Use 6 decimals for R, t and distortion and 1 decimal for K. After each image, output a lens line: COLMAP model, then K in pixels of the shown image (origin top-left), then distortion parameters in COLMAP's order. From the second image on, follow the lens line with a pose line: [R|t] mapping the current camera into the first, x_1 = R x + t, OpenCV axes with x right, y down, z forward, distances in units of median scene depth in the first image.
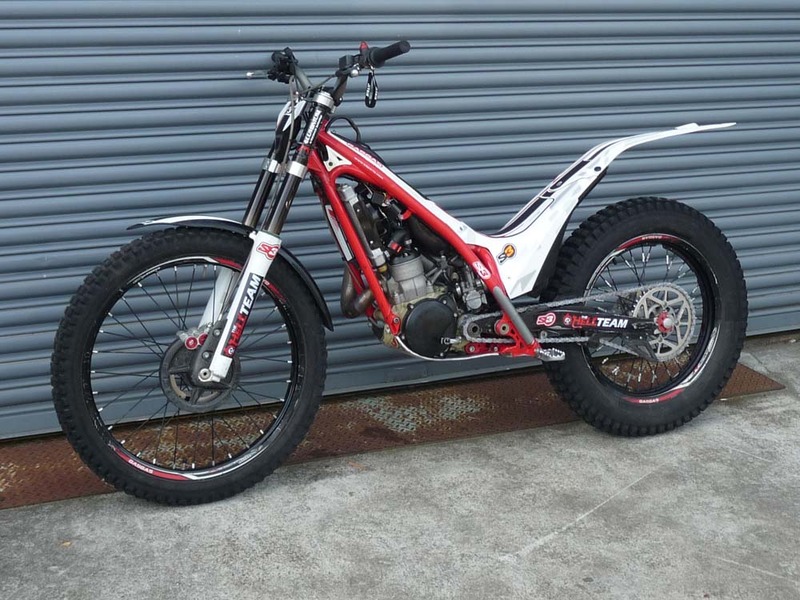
lens RADIAL K [[1350.7, 0, 404.3], [0, 1350.7, 300.7], [0, 0, 1]] dist [-0.055477, 0.000000]
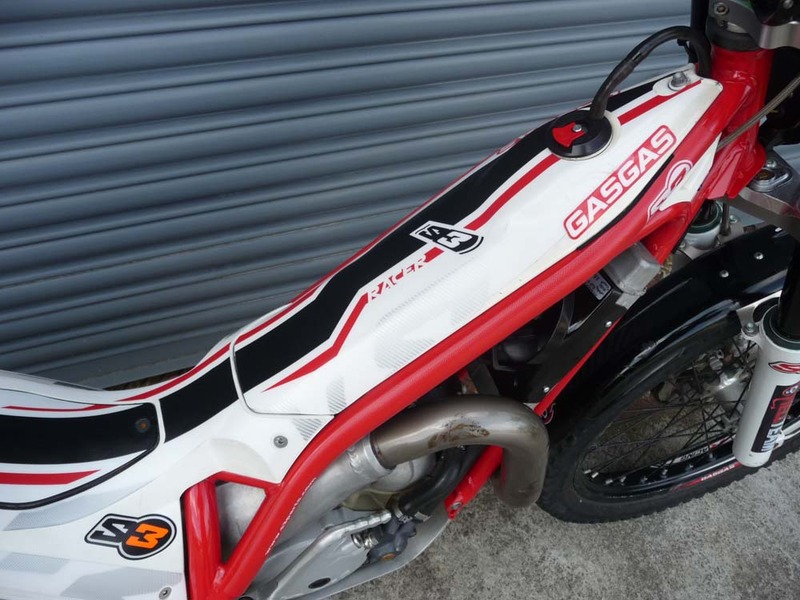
lens RADIAL K [[669.0, 0, 400.2], [0, 669.0, 298.2], [0, 0, 1]] dist [-0.046756, 0.039260]
pose [[0.989119, 0.132999, 0.062888, 0.014164], [-0.143495, 0.777900, 0.611785, -0.174164], [0.032446, -0.614153, 0.788520, 0.870597]]
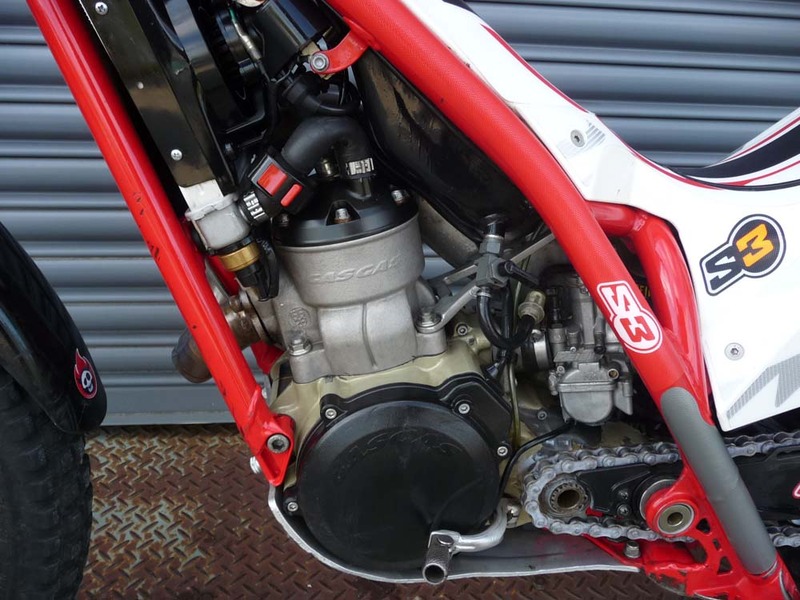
lens RADIAL K [[669.0, 0, 398.9], [0, 669.0, 302.4], [0, 0, 1]] dist [-0.046756, 0.039260]
pose [[0.942216, 0.178910, -0.283231, 0.050373], [-0.118689, 0.968888, 0.217182, -0.045776], [0.313275, -0.171016, 0.934137, 0.852695]]
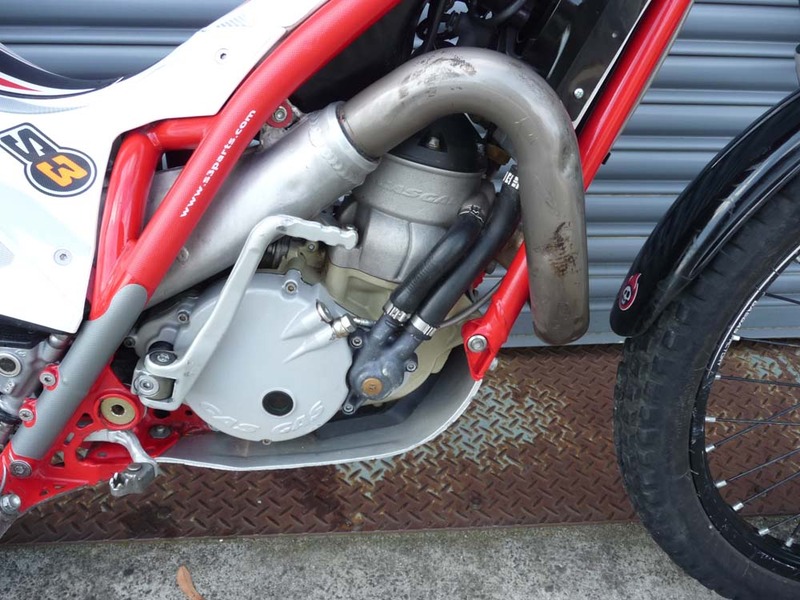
lens RADIAL K [[669.0, 0, 397.7], [0, 669.0, 299.2], [0, 0, 1]] dist [-0.046756, 0.039260]
pose [[0.933437, 0.205741, -0.293881, 0.080609], [-0.112954, 0.946090, 0.303572, -0.049909], [0.340494, -0.250170, 0.906354, 0.852477]]
